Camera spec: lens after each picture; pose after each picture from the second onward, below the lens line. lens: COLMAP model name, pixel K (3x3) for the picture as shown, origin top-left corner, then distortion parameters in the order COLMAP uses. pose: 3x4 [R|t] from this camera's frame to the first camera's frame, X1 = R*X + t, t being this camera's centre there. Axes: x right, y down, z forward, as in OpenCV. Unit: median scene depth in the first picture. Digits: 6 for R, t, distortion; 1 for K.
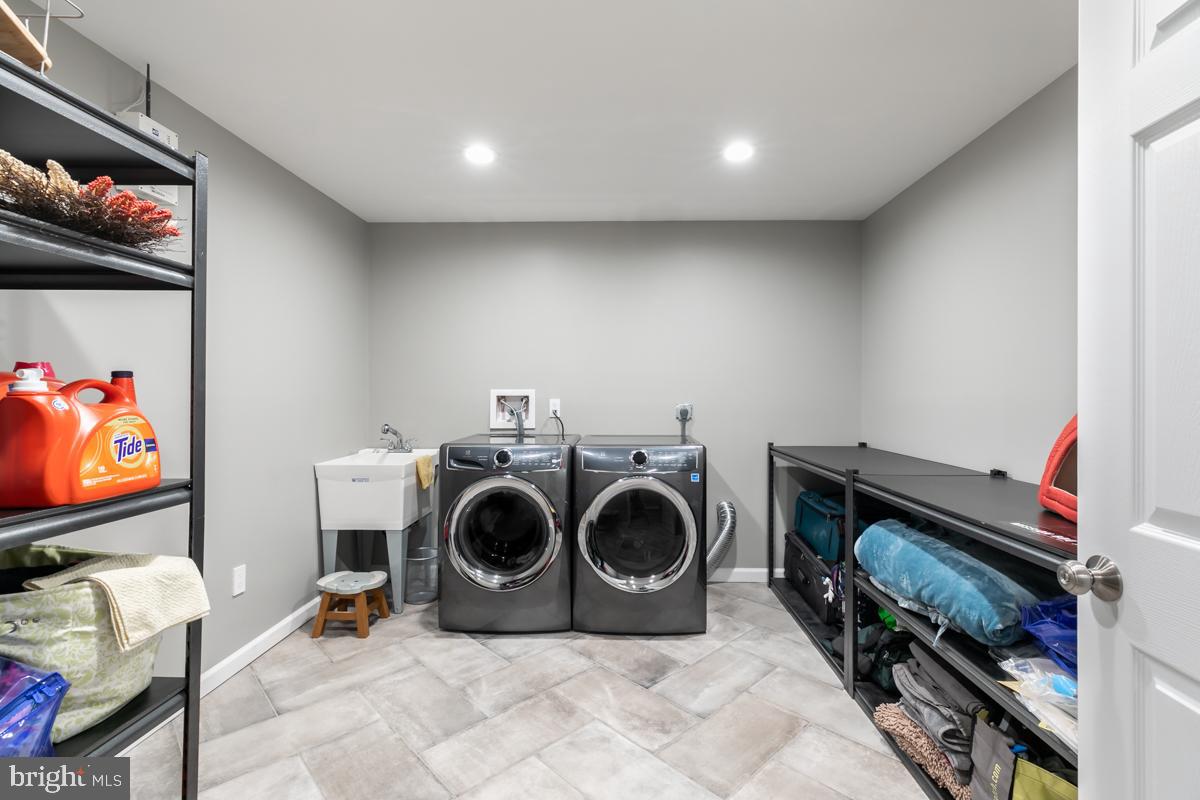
lens RADIAL K [[538.9, 0, 600.0], [0, 538.9, 400.0], [0, 0, 1]] dist [-0.002733, -0.001172]
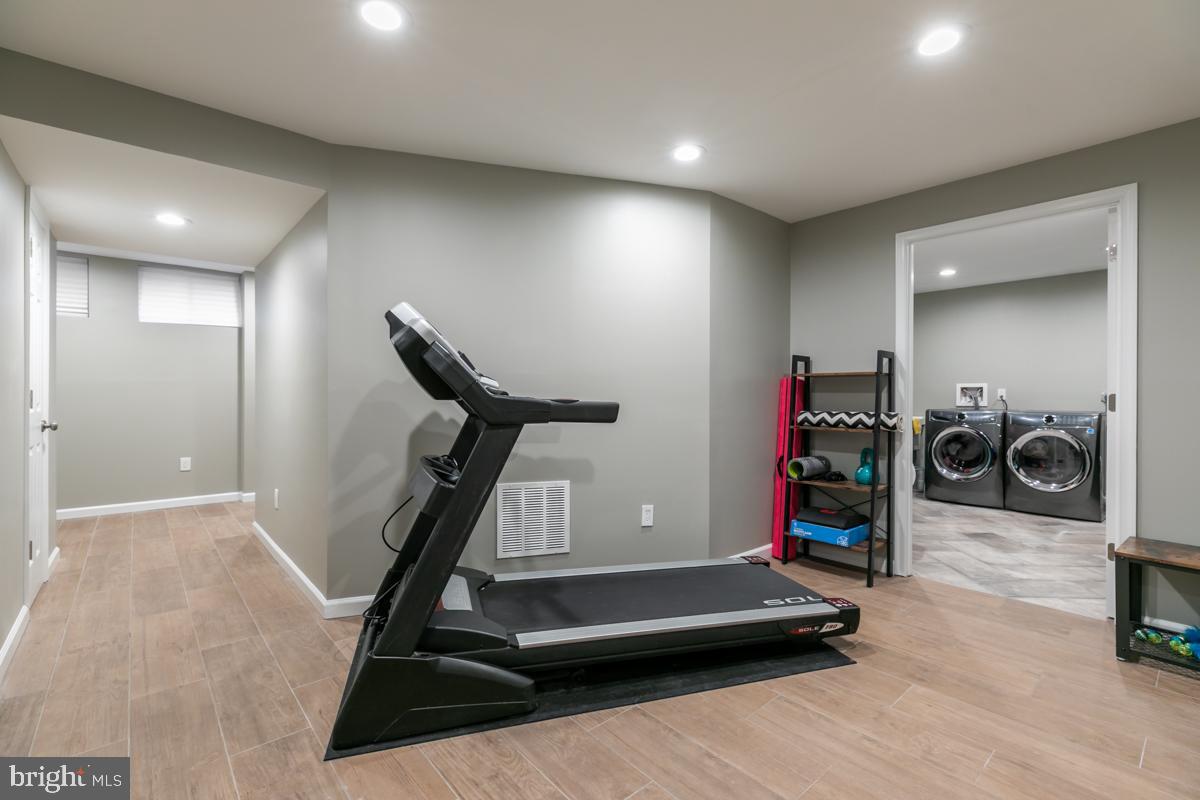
lens RADIAL K [[538.9, 0, 600.0], [0, 538.9, 400.0], [0, 0, 1]] dist [-0.002733, -0.001172]
pose [[0.684186, 0.000998, -0.729307, 0.321567], [-0.010012, 0.999918, -0.008024, 0.066532], [0.729239, 0.012792, 0.684140, -1.205487]]
